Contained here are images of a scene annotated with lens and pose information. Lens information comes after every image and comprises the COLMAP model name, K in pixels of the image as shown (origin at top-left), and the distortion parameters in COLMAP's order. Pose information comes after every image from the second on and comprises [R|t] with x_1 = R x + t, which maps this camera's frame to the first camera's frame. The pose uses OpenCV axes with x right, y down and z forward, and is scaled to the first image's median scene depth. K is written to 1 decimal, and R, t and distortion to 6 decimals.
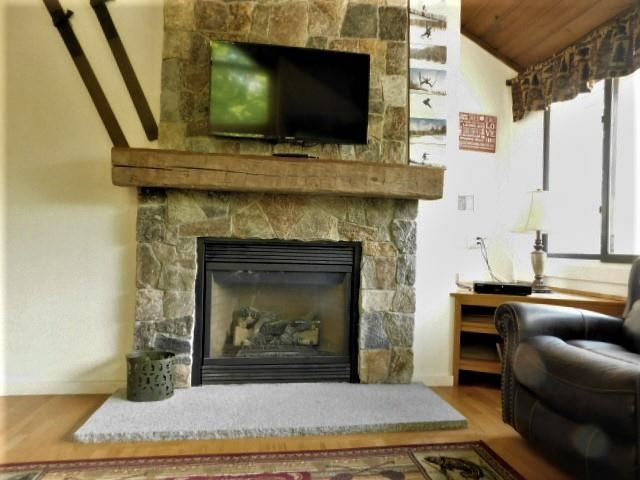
lens RADIAL K [[423.4, 0, 325.1], [0, 423.4, 238.6], [0, 0, 1]] dist [-0.034354, 0.005066]
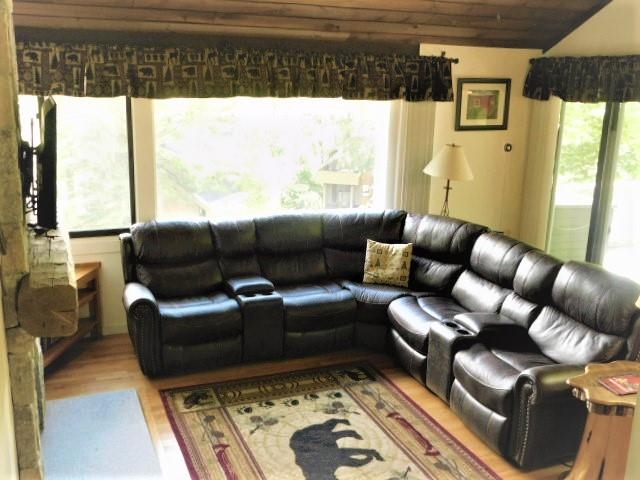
lens RADIAL K [[682.3, 0, 320.0], [0, 682.3, 240.0], [0, 0, 1]] dist [0.002247, 0.002717]
pose [[-0.220848, -0.267630, 0.937870, -2.083600], [-0.051351, 0.963471, 0.262844, -0.778031], [-0.973955, 0.009888, -0.226524, 1.072727]]
